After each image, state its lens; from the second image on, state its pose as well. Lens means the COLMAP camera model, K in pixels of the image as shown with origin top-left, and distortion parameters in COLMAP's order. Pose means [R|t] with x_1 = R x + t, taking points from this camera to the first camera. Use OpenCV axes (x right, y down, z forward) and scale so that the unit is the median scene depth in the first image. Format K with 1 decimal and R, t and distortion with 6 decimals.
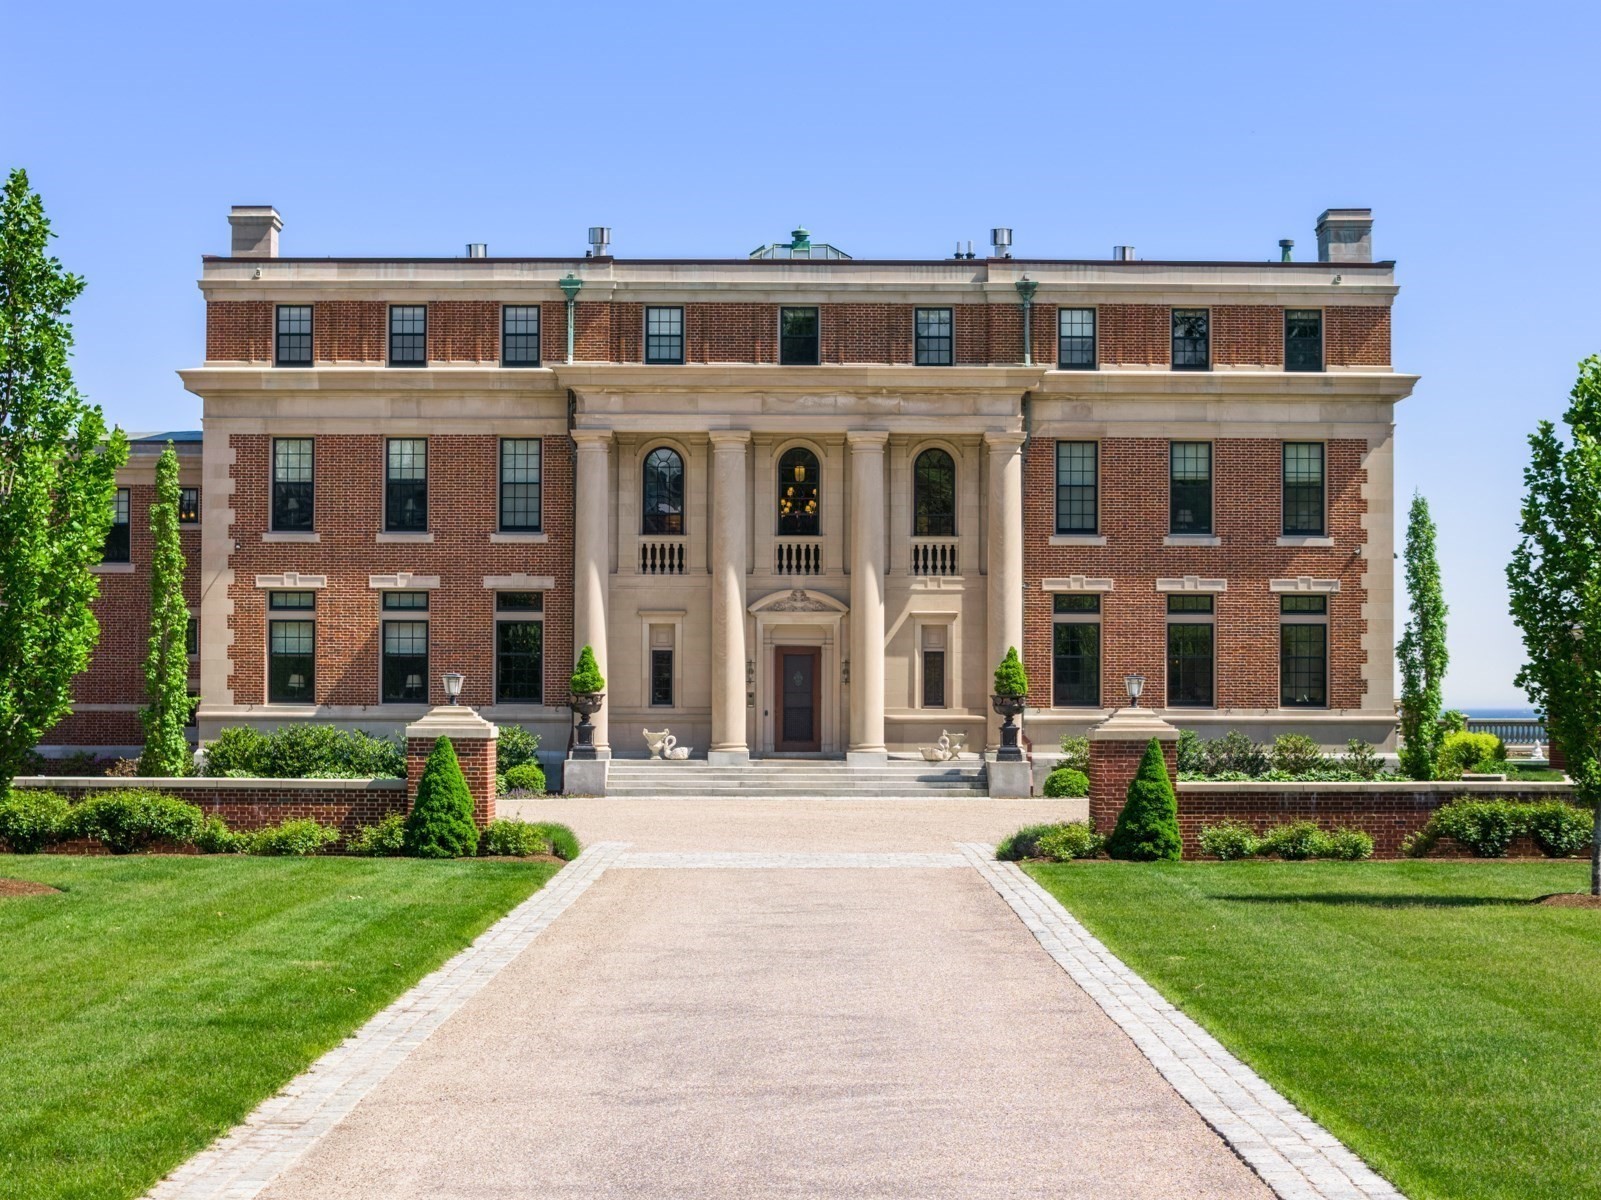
lens RADIAL K [[3320.4, 0, 817.7], [0, 3320.4, 601.5], [0, 0, 1]] dist [-0.155972, 0.000000]
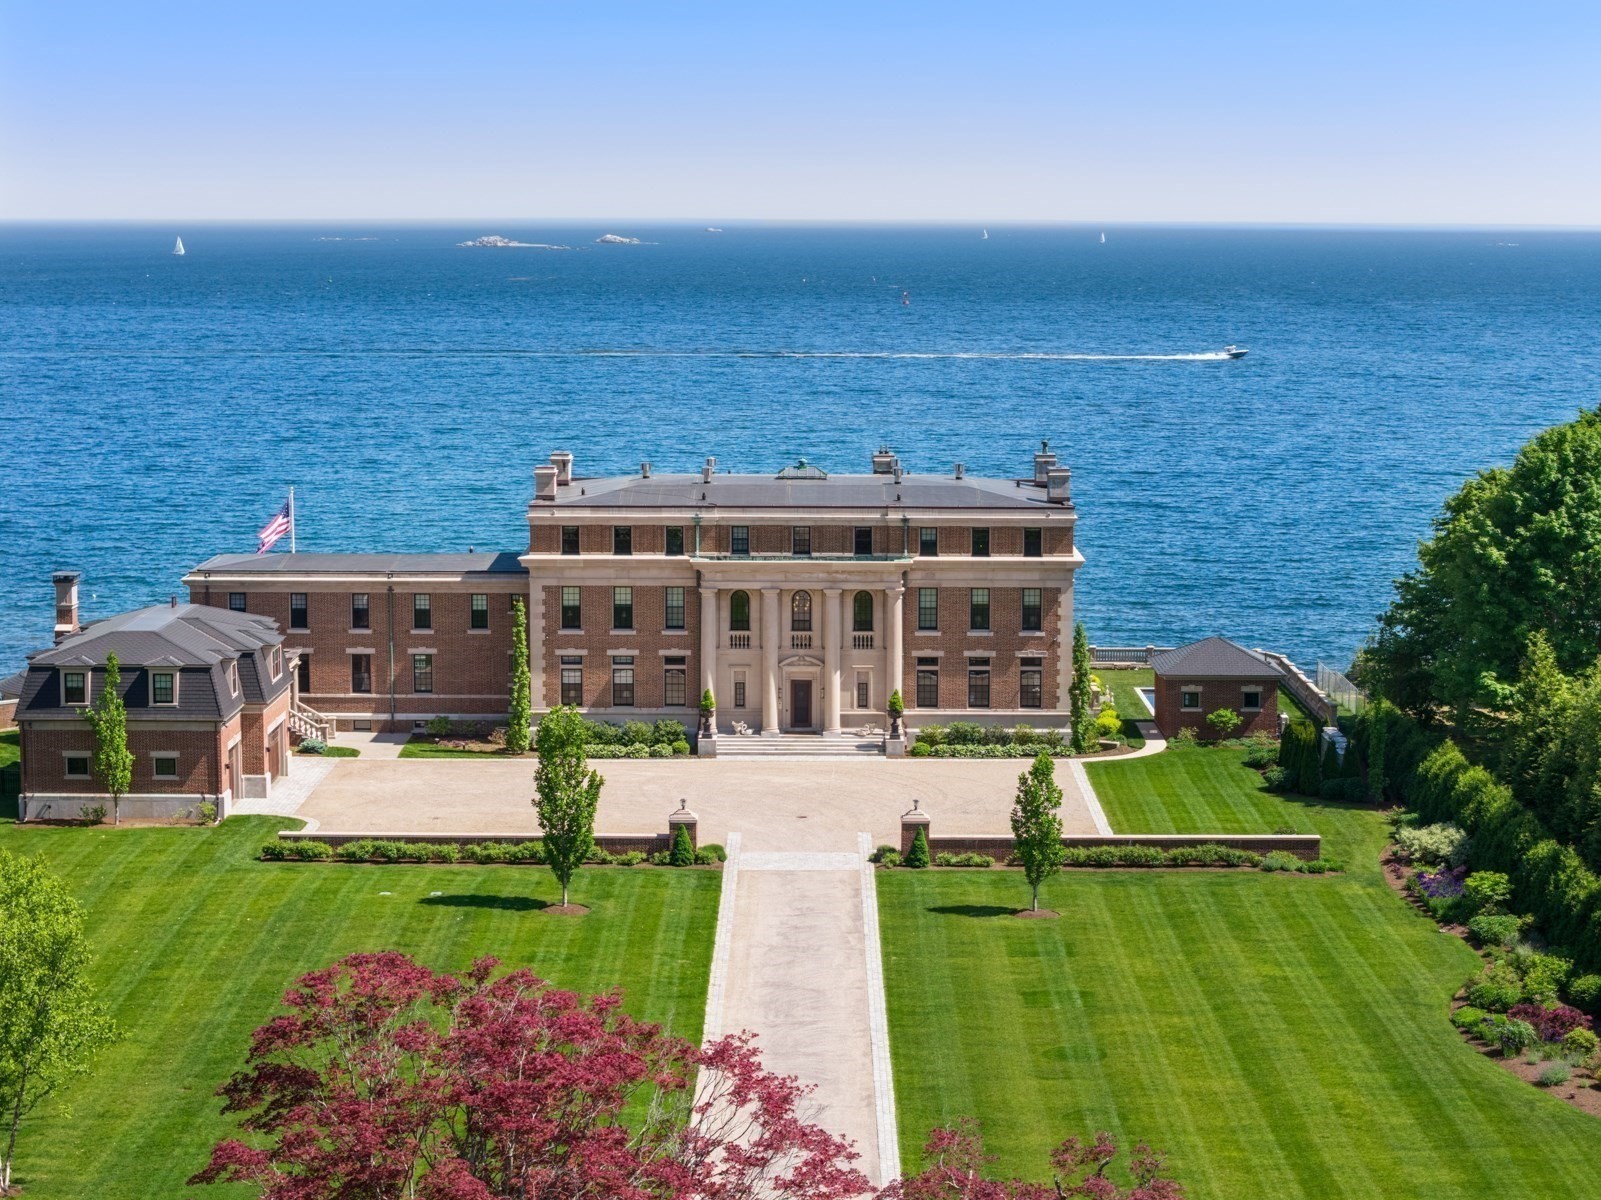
lens RADIAL K [[3320.4, 0, 795.8], [0, 3320.4, 597.9], [0, 0, 1]] dist [-0.155972, 0.000000]
pose [[0.999970, 0.000422, -0.007707, 0.007448], [0.000758, 0.988302, 0.152508, -0.378942], [0.007681, -0.152509, 0.988272, -1.178790]]
